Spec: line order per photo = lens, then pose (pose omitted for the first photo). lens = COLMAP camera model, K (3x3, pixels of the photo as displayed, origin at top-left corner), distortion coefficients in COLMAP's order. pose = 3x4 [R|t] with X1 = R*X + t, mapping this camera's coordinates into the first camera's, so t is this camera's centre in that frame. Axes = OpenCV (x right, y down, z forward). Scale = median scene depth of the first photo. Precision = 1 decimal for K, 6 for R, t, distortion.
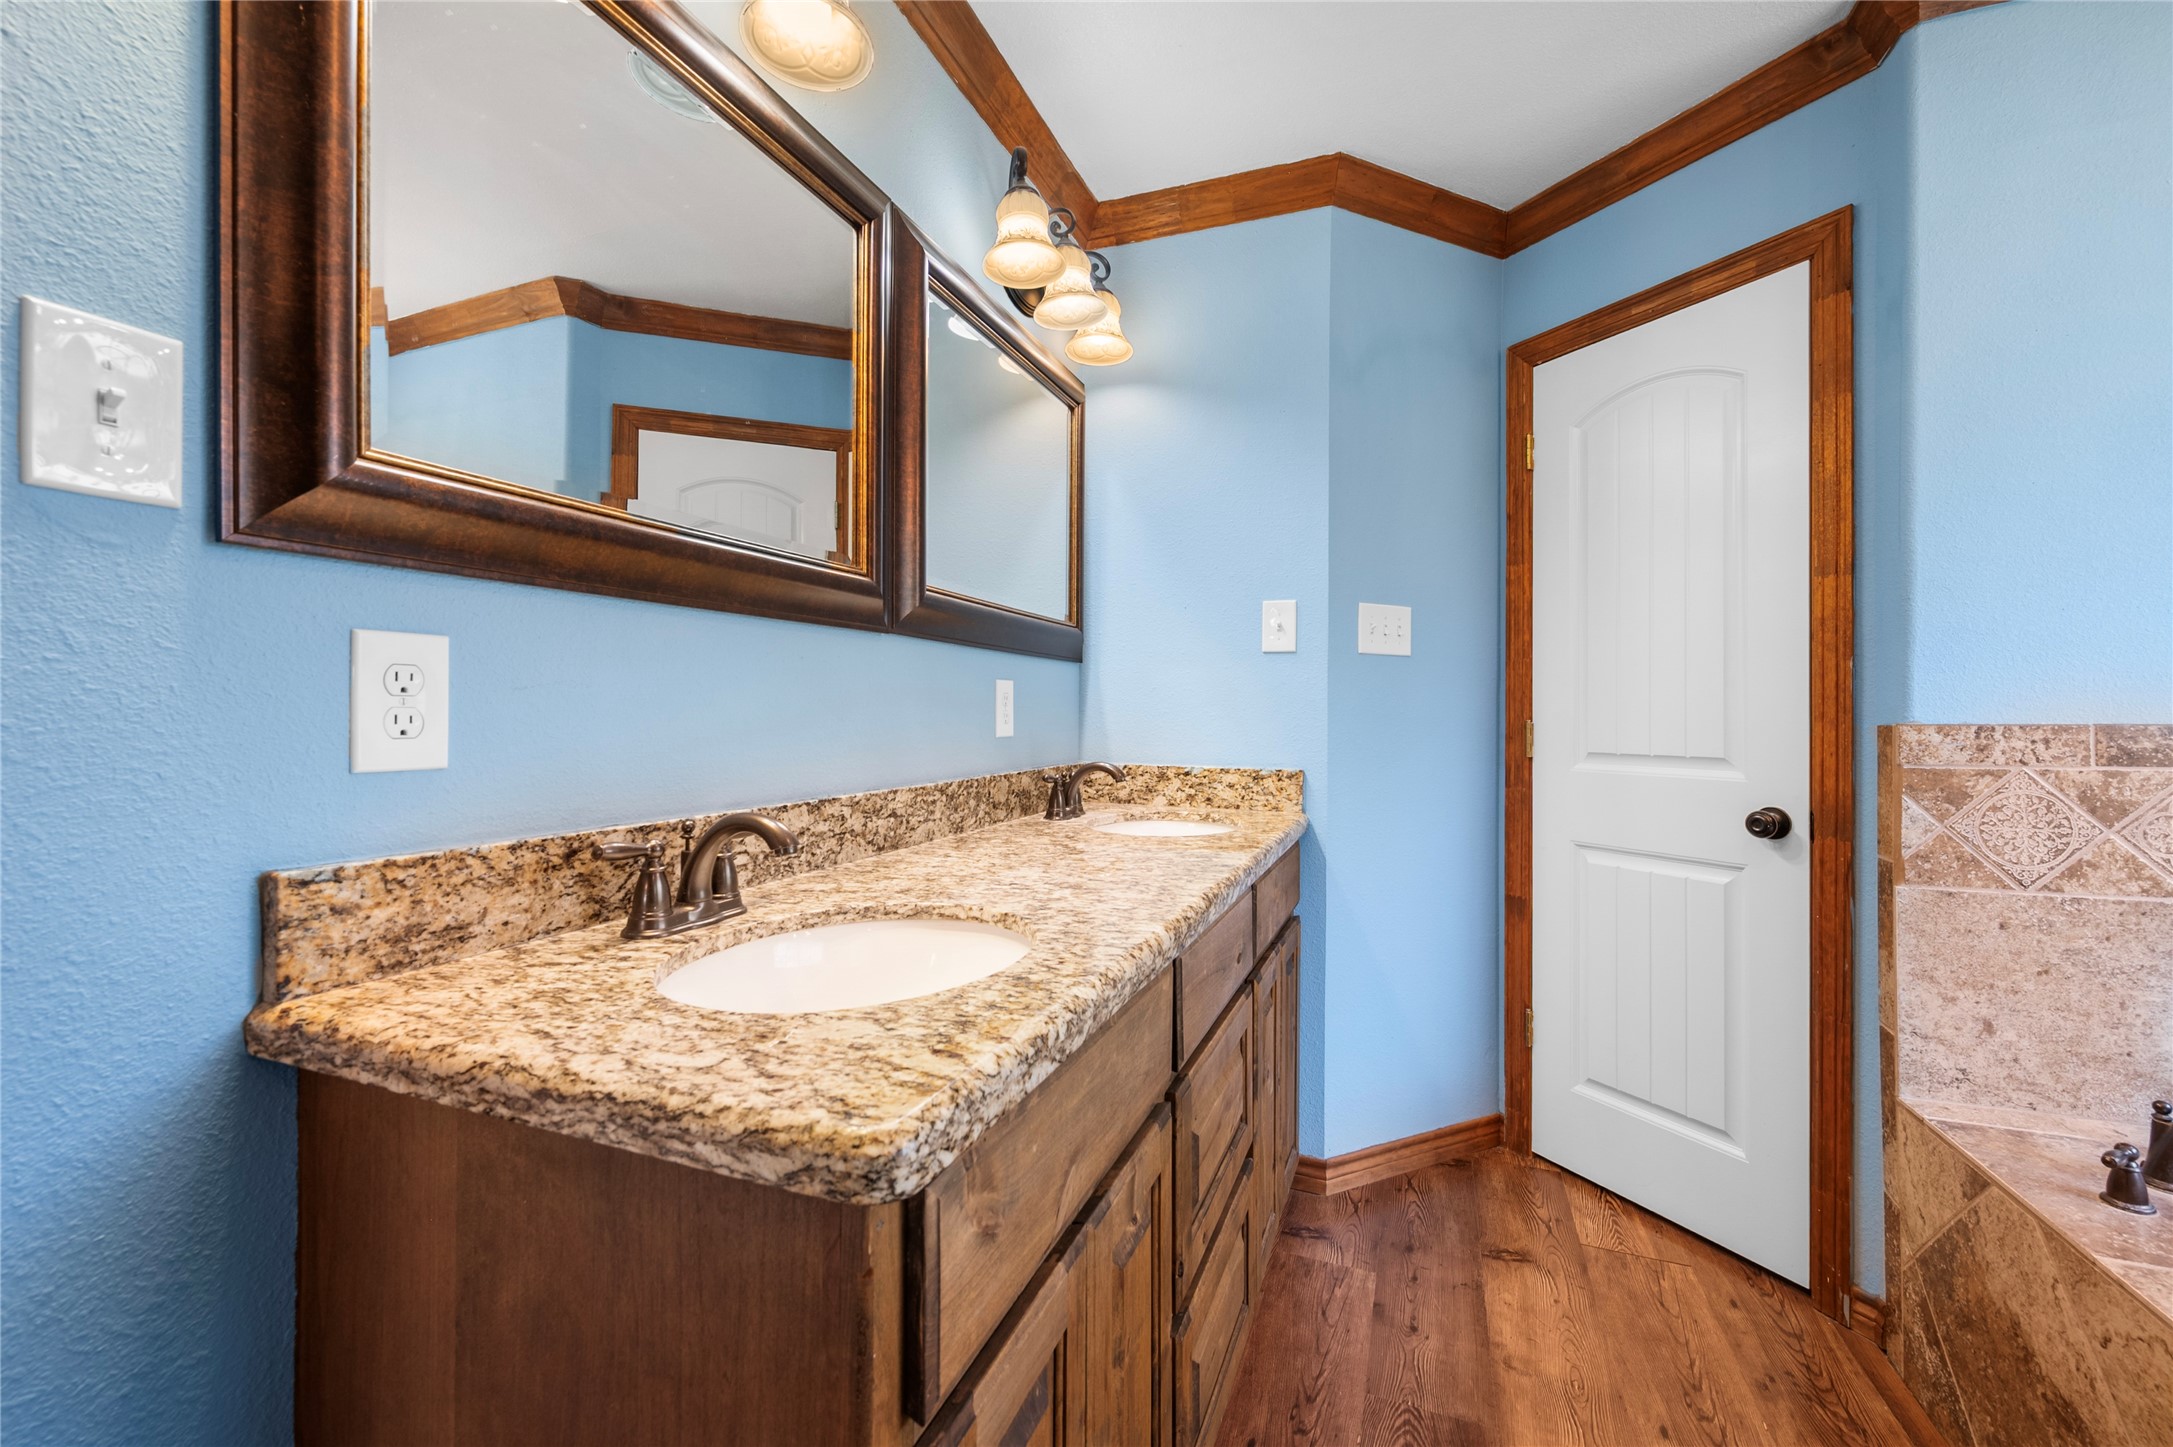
lens RADIAL K [[868.7, 0, 1096.7], [0, 868.7, 725.7], [0, 0, 1]] dist [-0.003648, 0.001549]
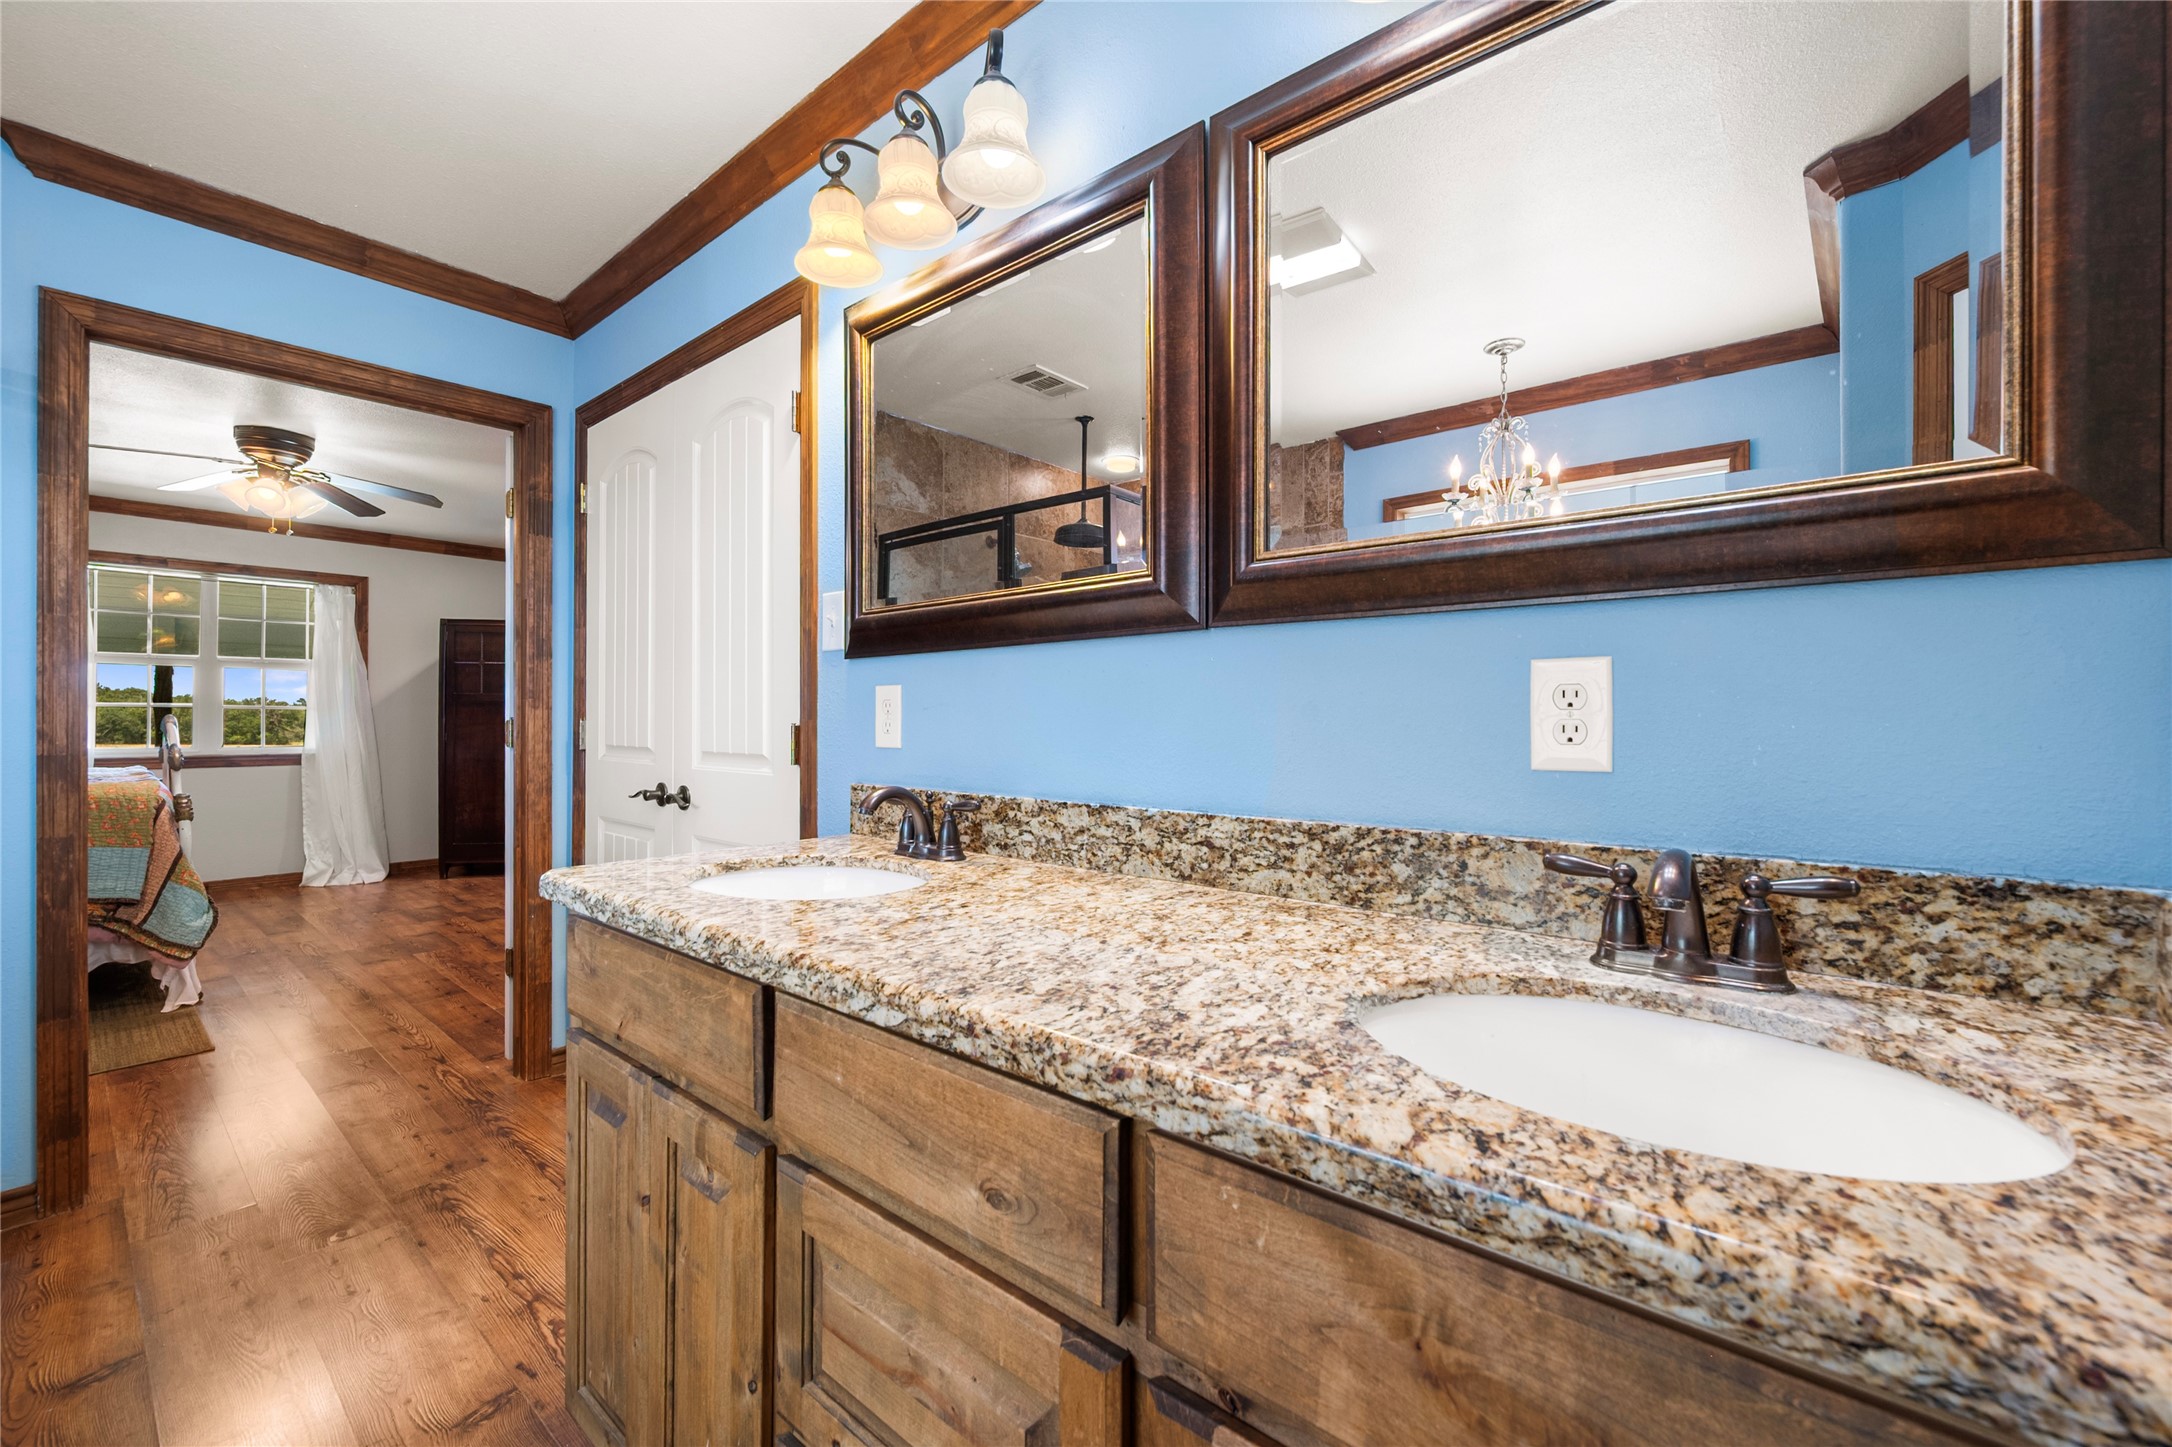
lens RADIAL K [[868.3, 0, 1073.3], [0, 868.3, 719.3], [0, 0, 1]] dist [-0.003648, 0.001549]
pose [[-0.329446, 0.005867, -0.944156, 0.614352], [-0.009170, 0.999914, 0.009413, -0.025167], [0.944130, 0.011759, -0.329363, 1.177842]]
